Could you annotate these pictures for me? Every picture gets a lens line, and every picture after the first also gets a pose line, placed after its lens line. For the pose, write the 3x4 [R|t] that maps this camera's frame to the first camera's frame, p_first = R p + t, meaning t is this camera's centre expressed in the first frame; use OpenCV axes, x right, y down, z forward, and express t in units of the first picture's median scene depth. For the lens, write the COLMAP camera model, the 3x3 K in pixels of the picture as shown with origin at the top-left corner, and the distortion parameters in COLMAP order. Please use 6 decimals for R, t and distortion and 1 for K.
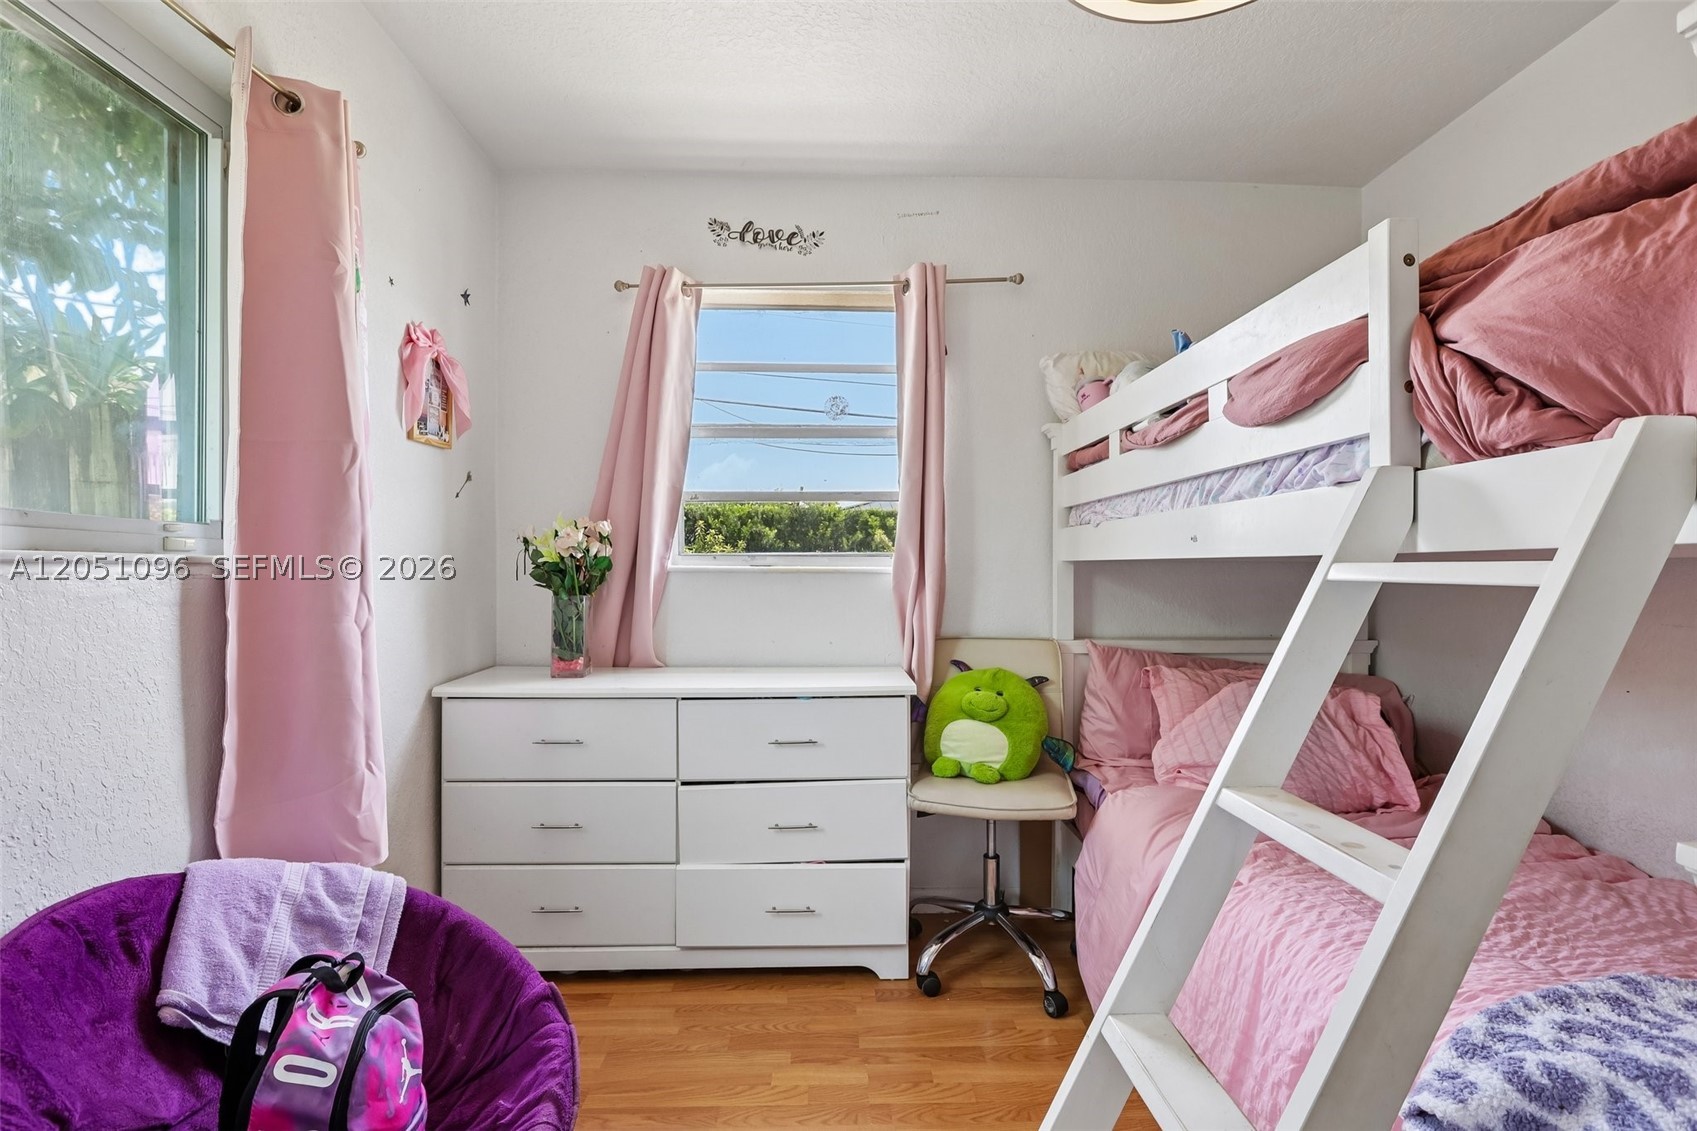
lens RADIAL K [[775.3, 0, 852.7], [0, 775.3, 573.1], [0, 0, 1]] dist [-0.001003, 0.001003]
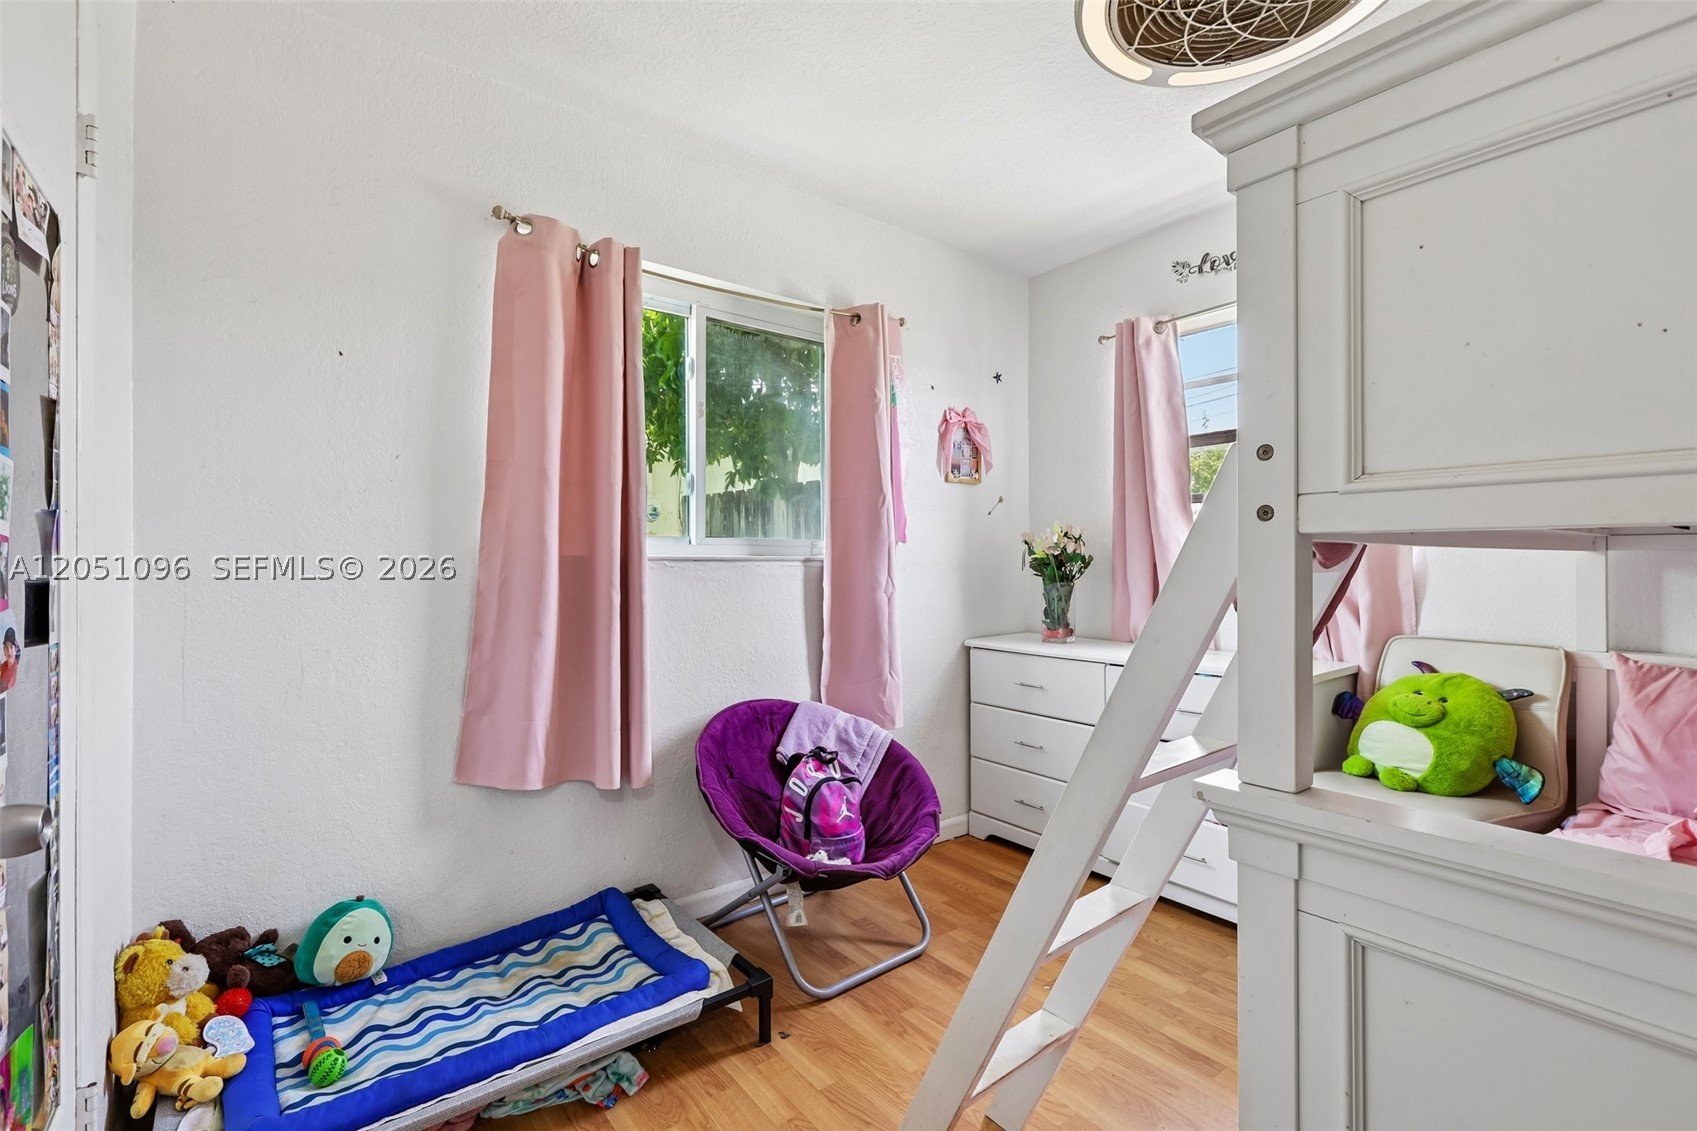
lens RADIAL K [[775.3, 0, 852.7], [0, 775.3, 573.1], [0, 0, 1]] dist [-0.001003, 0.001003]
pose [[0.593559, 0.009115, -0.804739, 0.574309], [-0.002905, 0.999954, 0.009183, 0.001132], [0.804785, -0.003113, 0.593558, -0.099224]]
